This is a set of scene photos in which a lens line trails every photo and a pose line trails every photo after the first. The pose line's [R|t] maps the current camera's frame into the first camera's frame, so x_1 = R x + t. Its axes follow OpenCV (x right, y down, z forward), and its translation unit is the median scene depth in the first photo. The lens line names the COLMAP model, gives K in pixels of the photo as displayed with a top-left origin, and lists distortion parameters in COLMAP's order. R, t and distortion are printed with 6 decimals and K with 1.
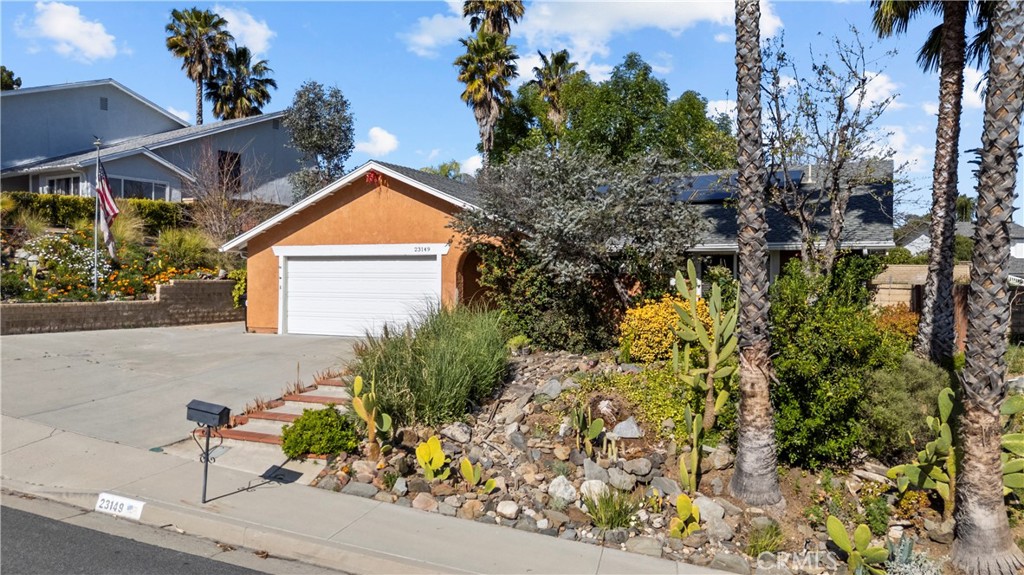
lens RADIAL K [[752.7, 0, 512.0], [0, 752.7, 287.5], [0, 0, 1]] dist [0.073466, -0.078422]
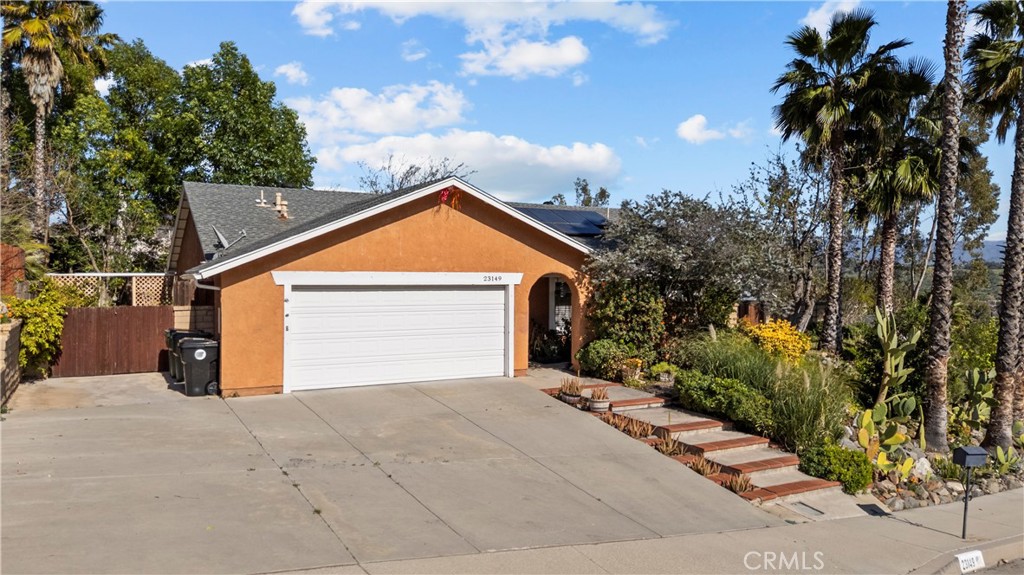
lens RADIAL K [[752.7, 0, 512.0], [0, 752.7, 287.5], [0, 0, 1]] dist [0.073466, -0.078422]
pose [[0.582104, -0.014494, 0.812985, -0.810141], [0.009547, 0.999894, 0.010991, -0.047565], [-0.813058, 0.001364, 0.582181, 0.427689]]
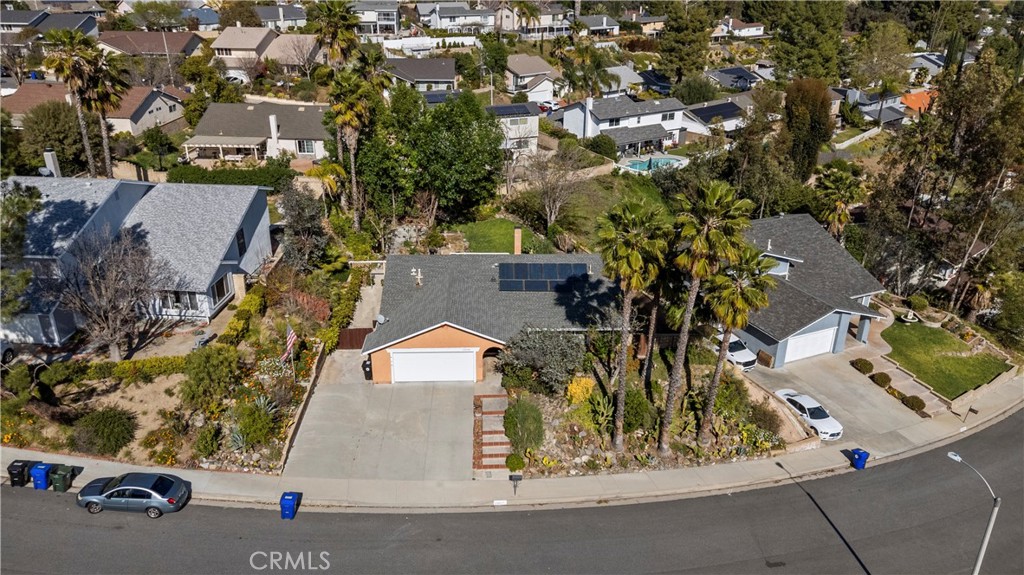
lens RADIAL K [[752.7, 0, 512.0], [0, 752.7, 287.5], [0, 0, 1]] dist [0.073466, -0.078422]
pose [[0.884272, -0.189657, 0.426723, -0.946202], [0.001473, 0.914938, 0.403592, -1.163764], [-0.466969, -0.356257, 0.809334, -0.926574]]
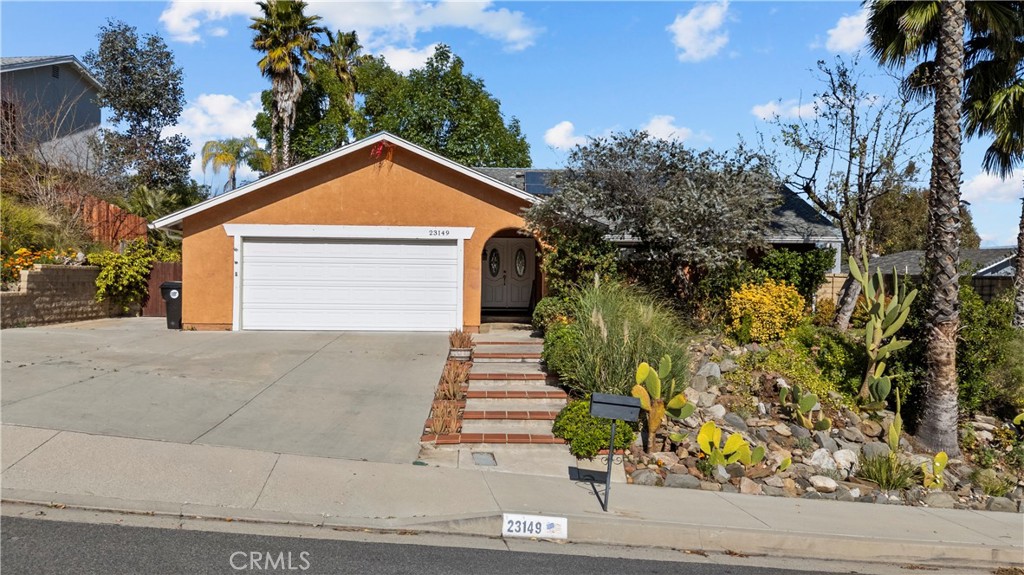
lens RADIAL K [[755.7, 0, 512.0], [0, 755.7, 287.5], [0, 0, 1]] dist [0.065516, -0.072264]
pose [[0.896578, -0.001344, 0.442884, -0.426367], [-0.000477, 0.999992, 0.004000, 0.011555], [-0.442886, -0.003798, 0.896570, 0.130255]]
